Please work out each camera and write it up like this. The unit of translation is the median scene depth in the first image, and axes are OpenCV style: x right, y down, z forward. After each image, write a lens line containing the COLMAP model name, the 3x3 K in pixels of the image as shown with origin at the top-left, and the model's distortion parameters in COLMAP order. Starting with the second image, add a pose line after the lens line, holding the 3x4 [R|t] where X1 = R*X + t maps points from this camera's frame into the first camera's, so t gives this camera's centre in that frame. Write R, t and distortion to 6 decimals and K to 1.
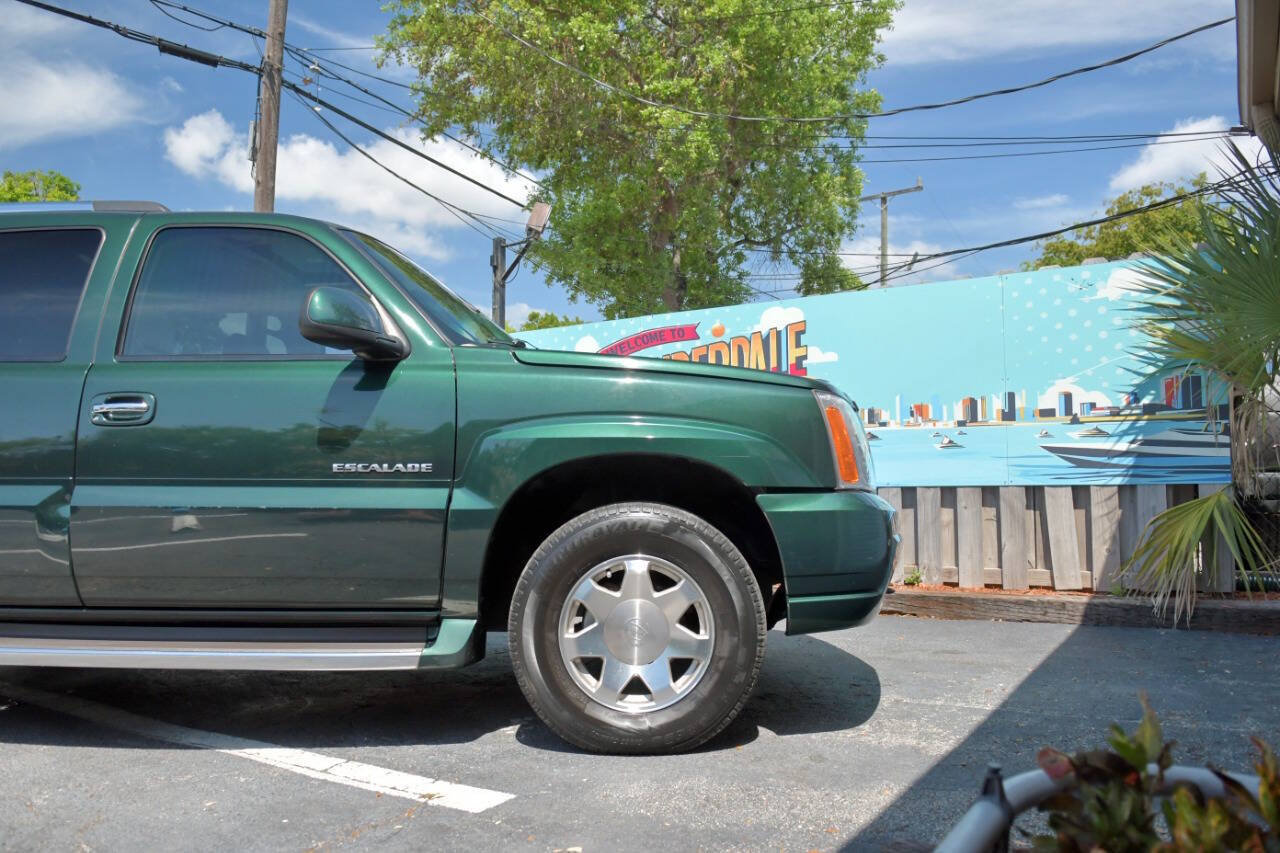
lens RADIAL K [[939.4, 0, 640.0], [0, 939.4, 426.5], [0, 0, 1]] dist [-0.019501, -0.042787]
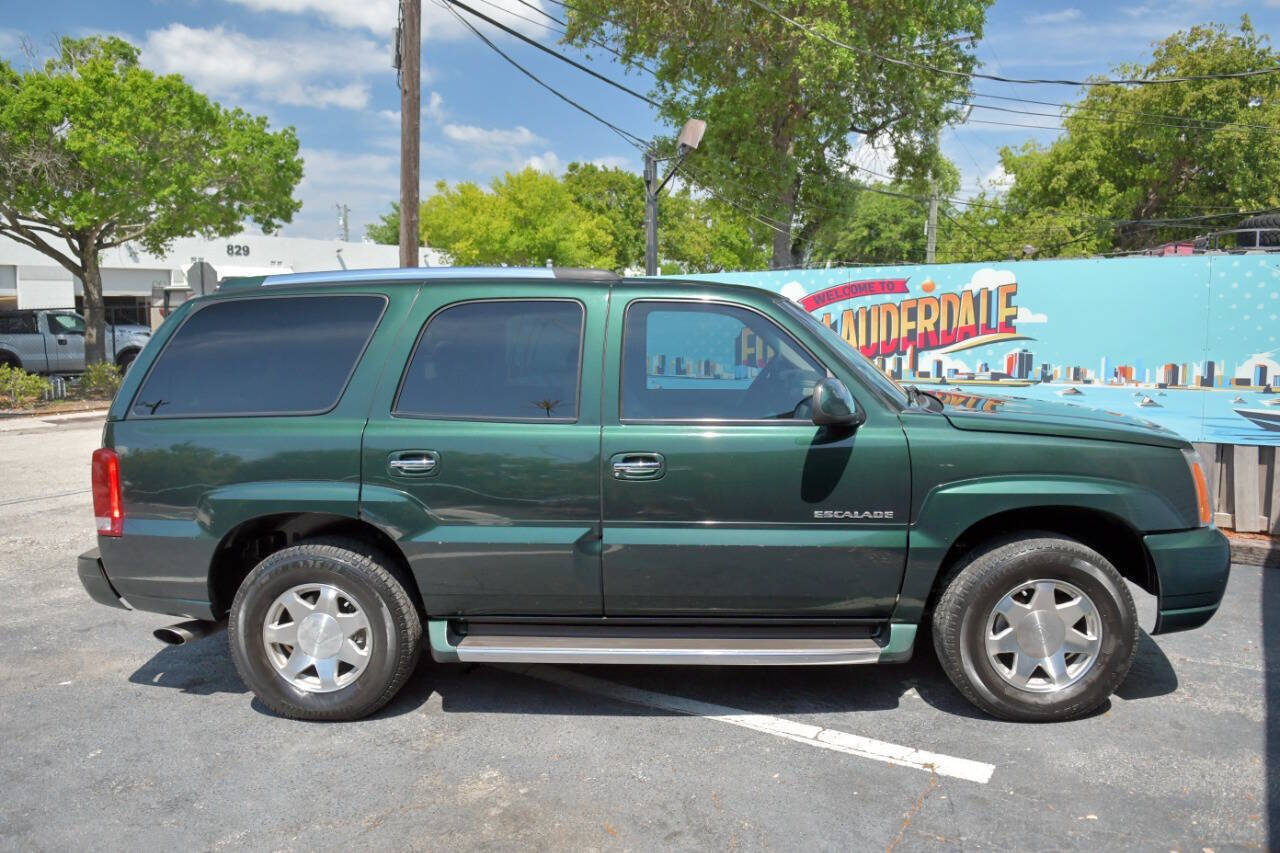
lens RADIAL K [[939.4, 0, 640.0], [0, 939.4, 426.5], [0, 0, 1]] dist [-0.019501, -0.042787]
pose [[0.999997, -0.002629, -0.000034, -0.301166], [0.002594, 0.984035, 0.177958, -0.161454], [-0.000434, -0.177957, 0.984038, -0.128654]]
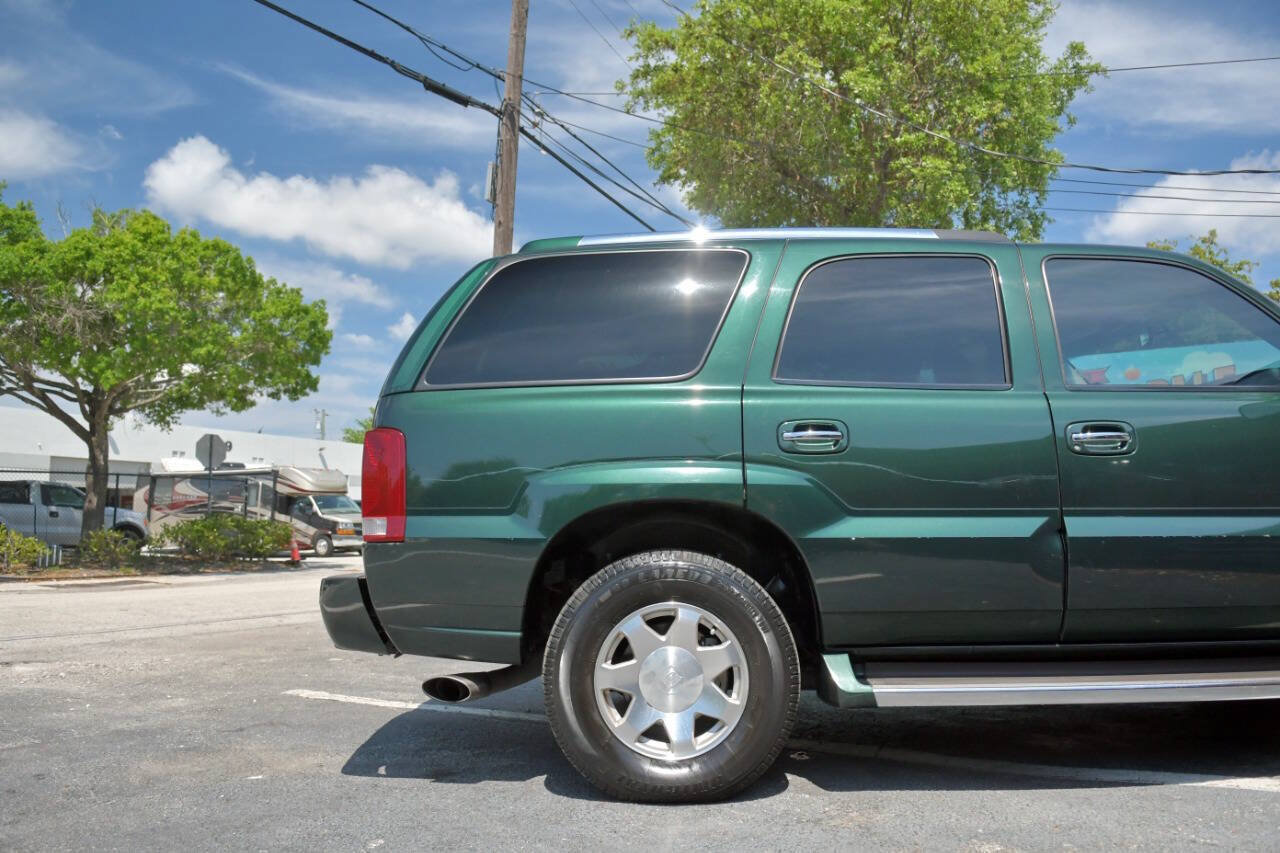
lens RADIAL K [[935.6, 0, 640.0], [0, 935.6, 426.5], [0, 0, 1]] dist [-0.019398, -0.044712]
pose [[0.998933, 0.006391, 0.045743, -0.592222], [-0.004037, 0.998671, -0.051376, 0.010962], [-0.046010, 0.051137, 0.997631, 0.020738]]
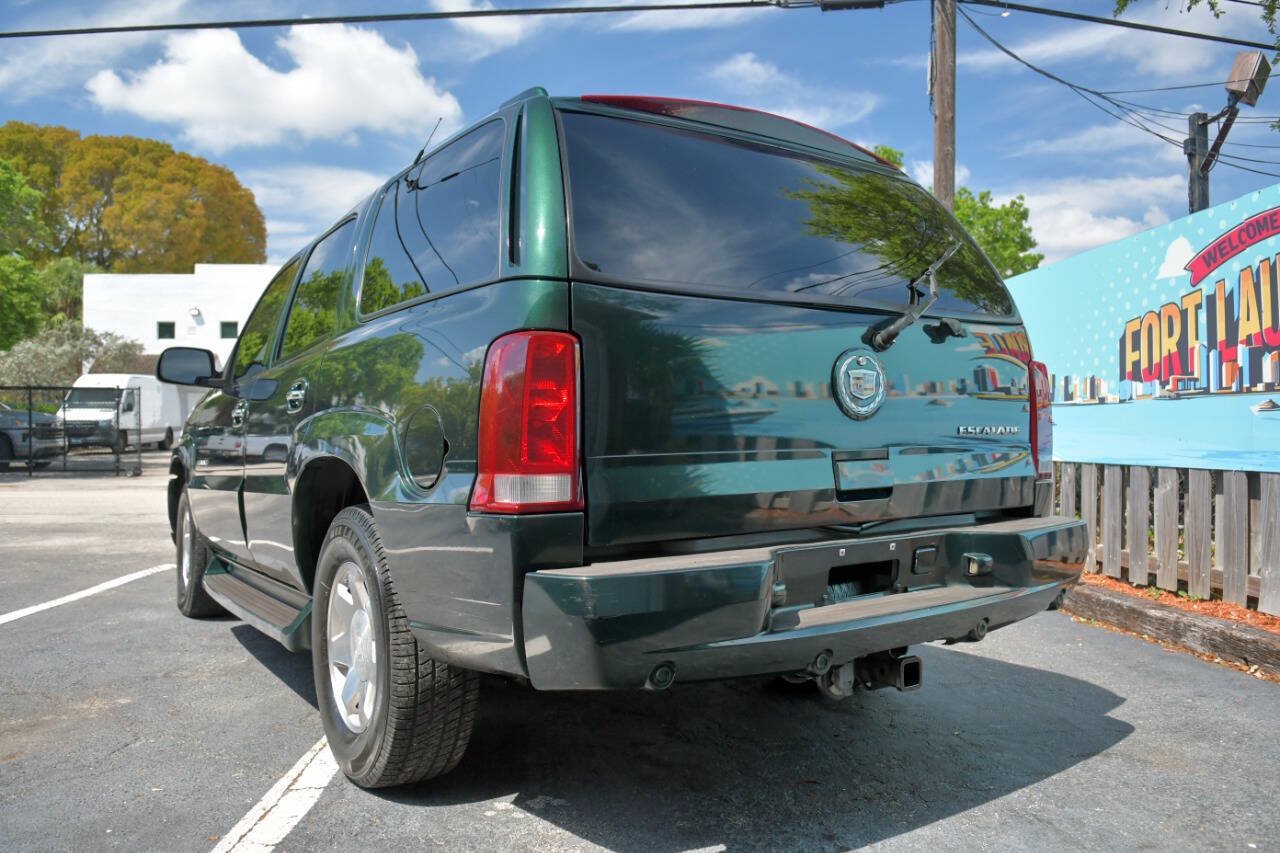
lens RADIAL K [[935.6, 0, 640.0], [0, 935.6, 426.5], [0, 0, 1]] dist [-0.019398, -0.044712]
pose [[0.595088, 0.003311, -0.803654, 0.311536], [0.047091, 0.998130, 0.038981, -0.007999], [0.802280, -0.061042, 0.593819, 0.381123]]
